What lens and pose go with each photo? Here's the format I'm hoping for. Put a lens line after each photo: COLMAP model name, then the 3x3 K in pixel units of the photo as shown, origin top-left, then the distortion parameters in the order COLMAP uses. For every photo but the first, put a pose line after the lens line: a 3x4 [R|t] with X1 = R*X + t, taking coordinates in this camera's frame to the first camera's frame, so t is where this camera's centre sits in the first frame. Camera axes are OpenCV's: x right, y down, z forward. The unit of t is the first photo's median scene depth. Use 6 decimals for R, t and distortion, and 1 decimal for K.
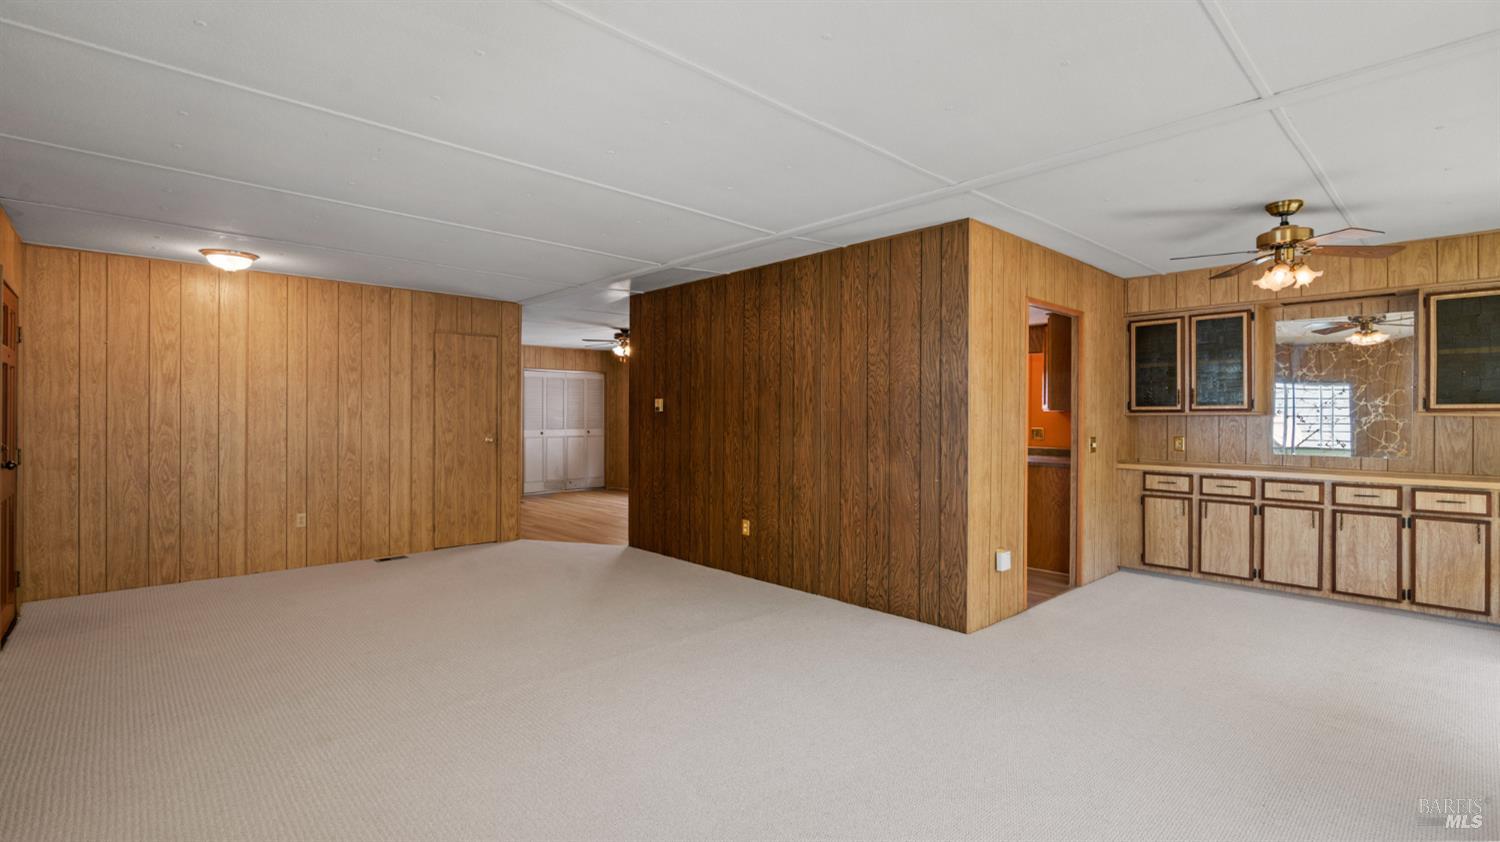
lens RADIAL K [[704.2, 0, 801.7], [0, 704.2, 414.5], [0, 0, 1]] dist [0.003366, 0.000015]
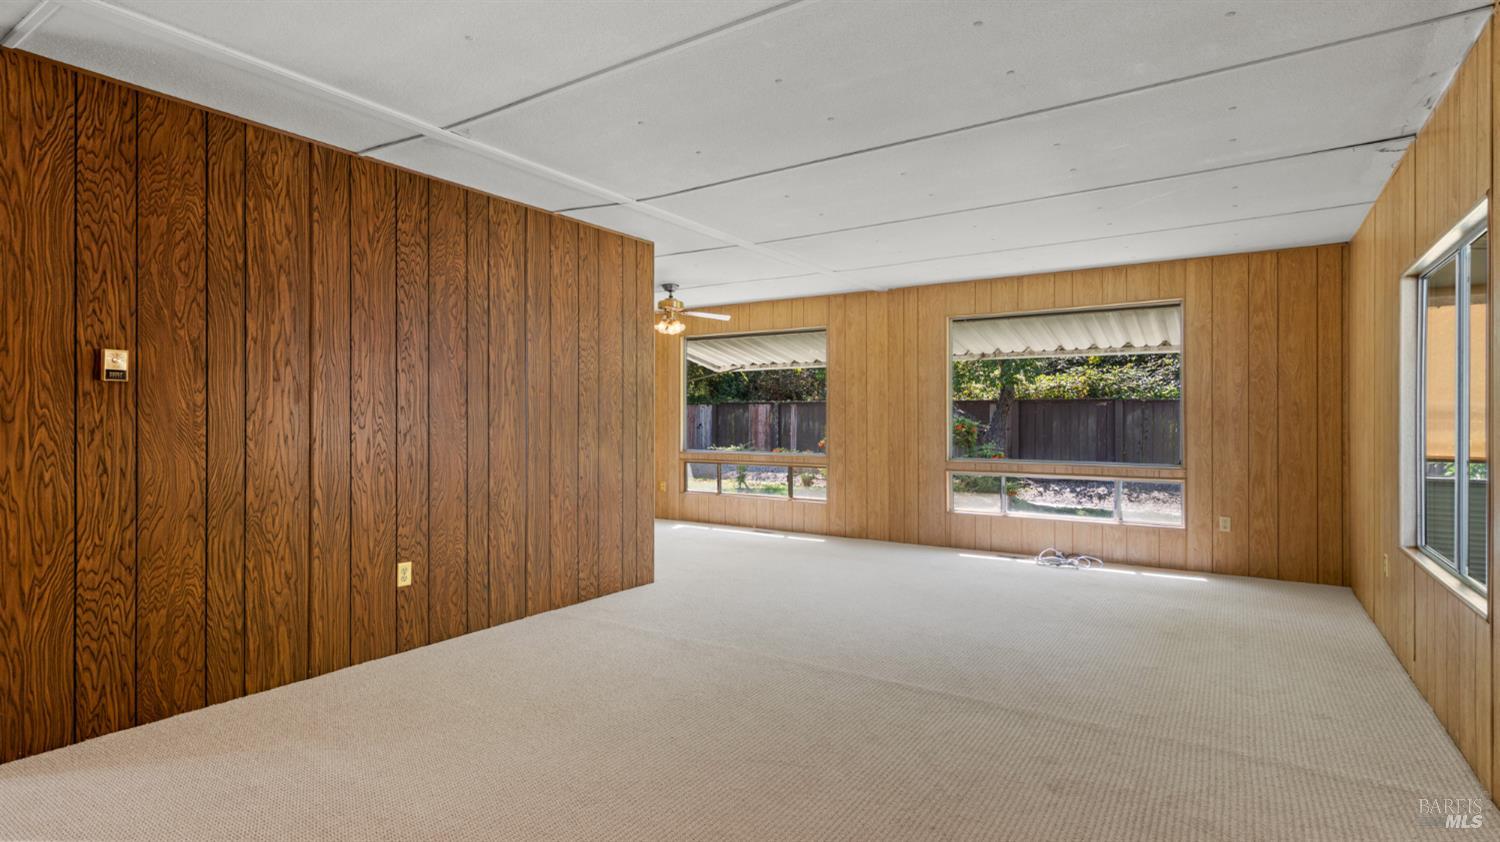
lens RADIAL K [[718.2, 0, 759.0], [0, 718.2, 415.1], [0, 0, 1]] dist [0.001072, 0.000434]
pose [[-0.207159, 0.004691, 0.978296, -0.869748], [0.002099, 0.999988, -0.004350, 0.022975], [-0.978305, 0.001153, -0.207167, 0.916550]]
